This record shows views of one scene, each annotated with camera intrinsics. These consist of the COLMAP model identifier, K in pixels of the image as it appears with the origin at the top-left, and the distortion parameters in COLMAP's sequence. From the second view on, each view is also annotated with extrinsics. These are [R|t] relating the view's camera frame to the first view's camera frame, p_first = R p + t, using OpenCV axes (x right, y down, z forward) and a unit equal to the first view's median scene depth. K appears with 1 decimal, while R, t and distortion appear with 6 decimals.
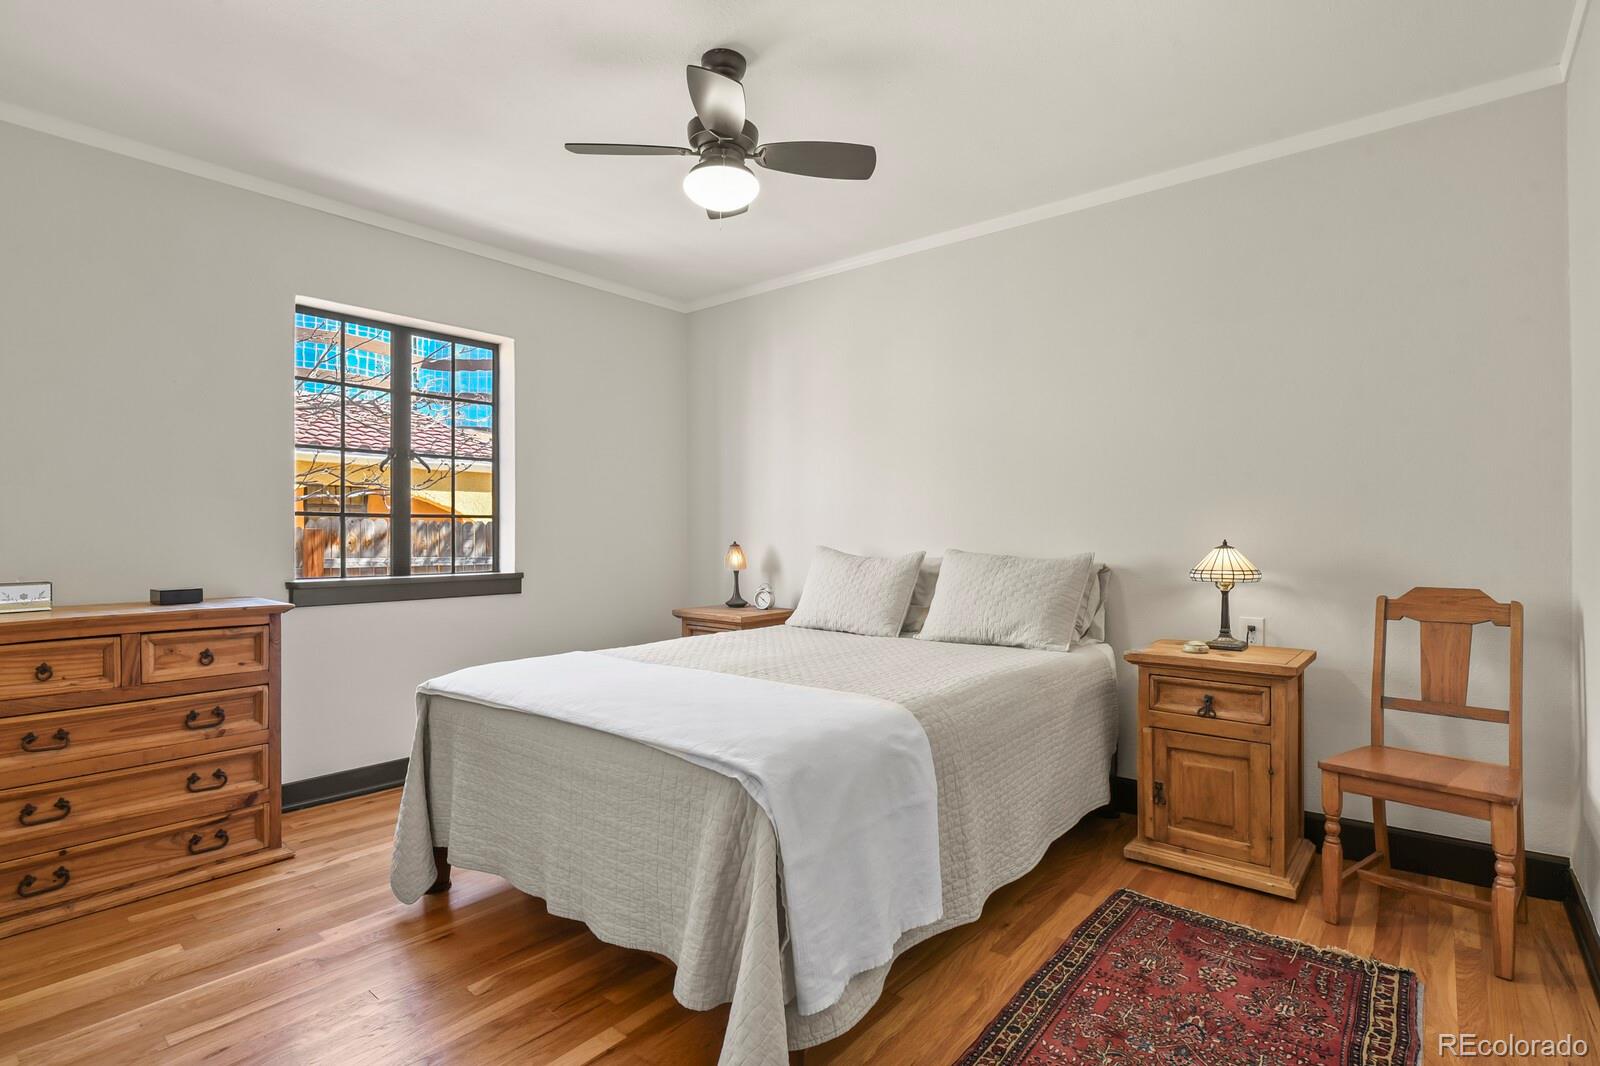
lens RADIAL K [[772.2, 0, 814.5], [0, 772.2, 537.7], [0, 0, 1]] dist [-0.006537, -0.004725]
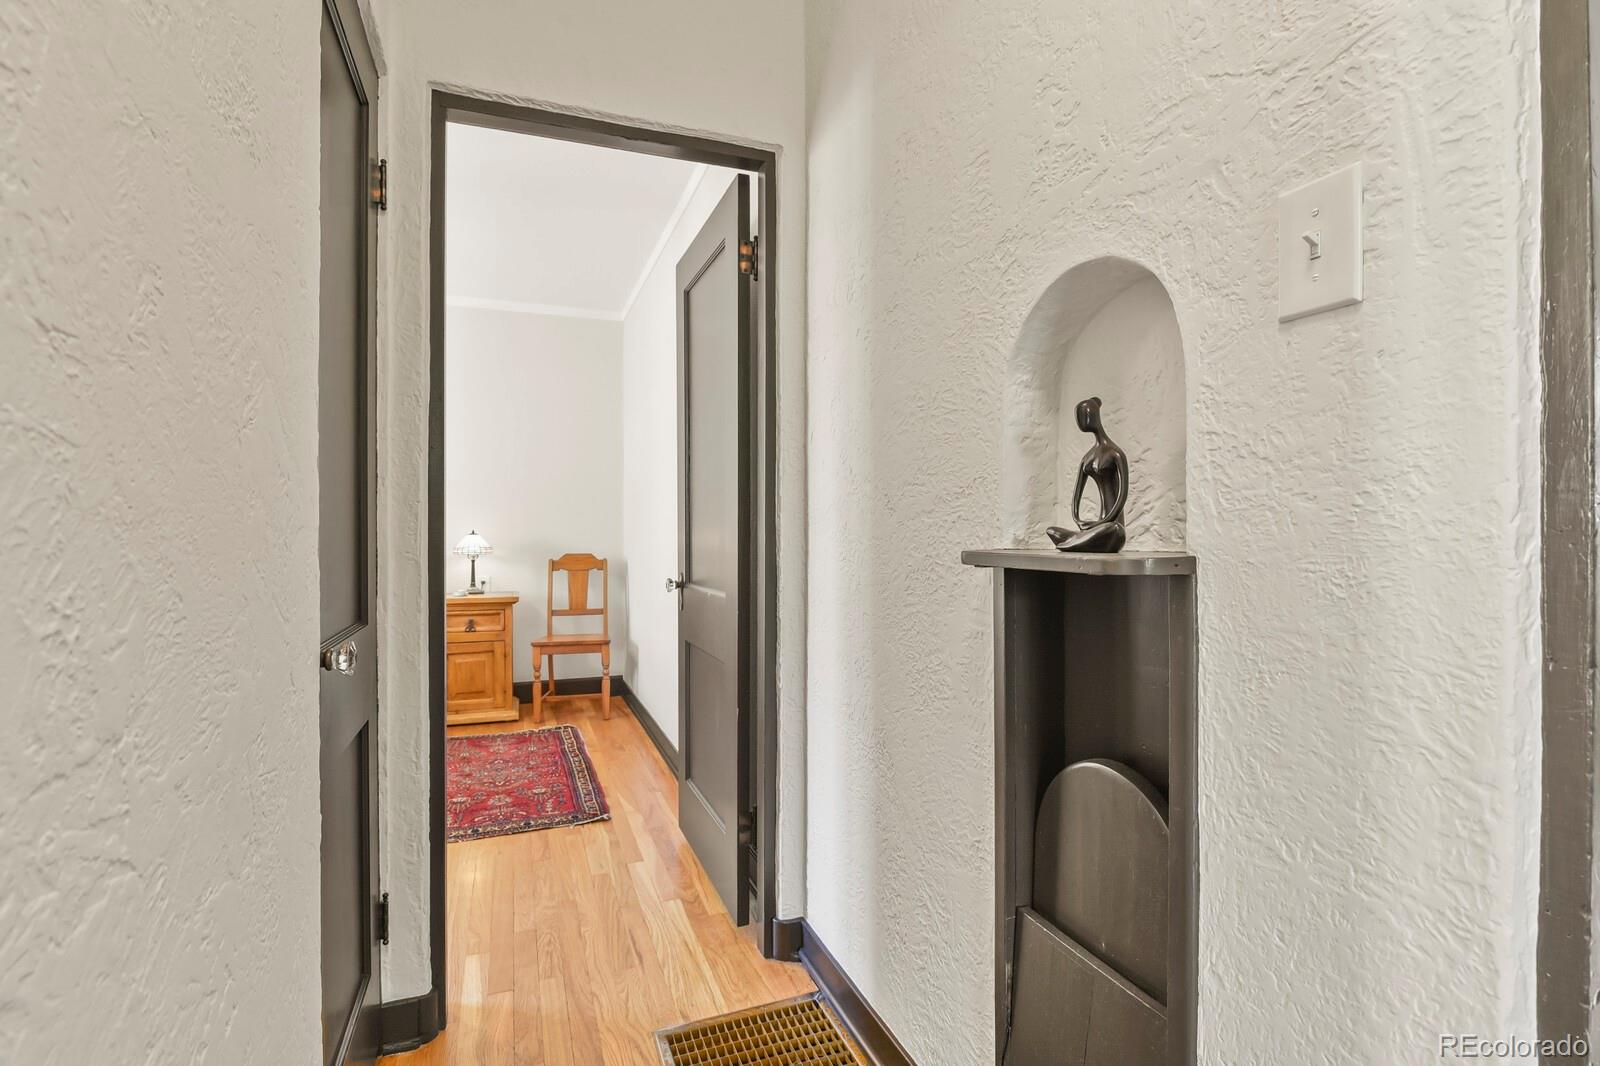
lens RADIAL K [[772.2, 0, 799.8], [0, 772.2, 530.8], [0, 0, 1]] dist [-0.006537, -0.004725]
pose [[0.504745, 0.006126, 0.863247, -0.639249], [-0.002621, 0.999981, -0.005564, 0.014001], [-0.863264, 0.000546, 0.504752, -0.535688]]
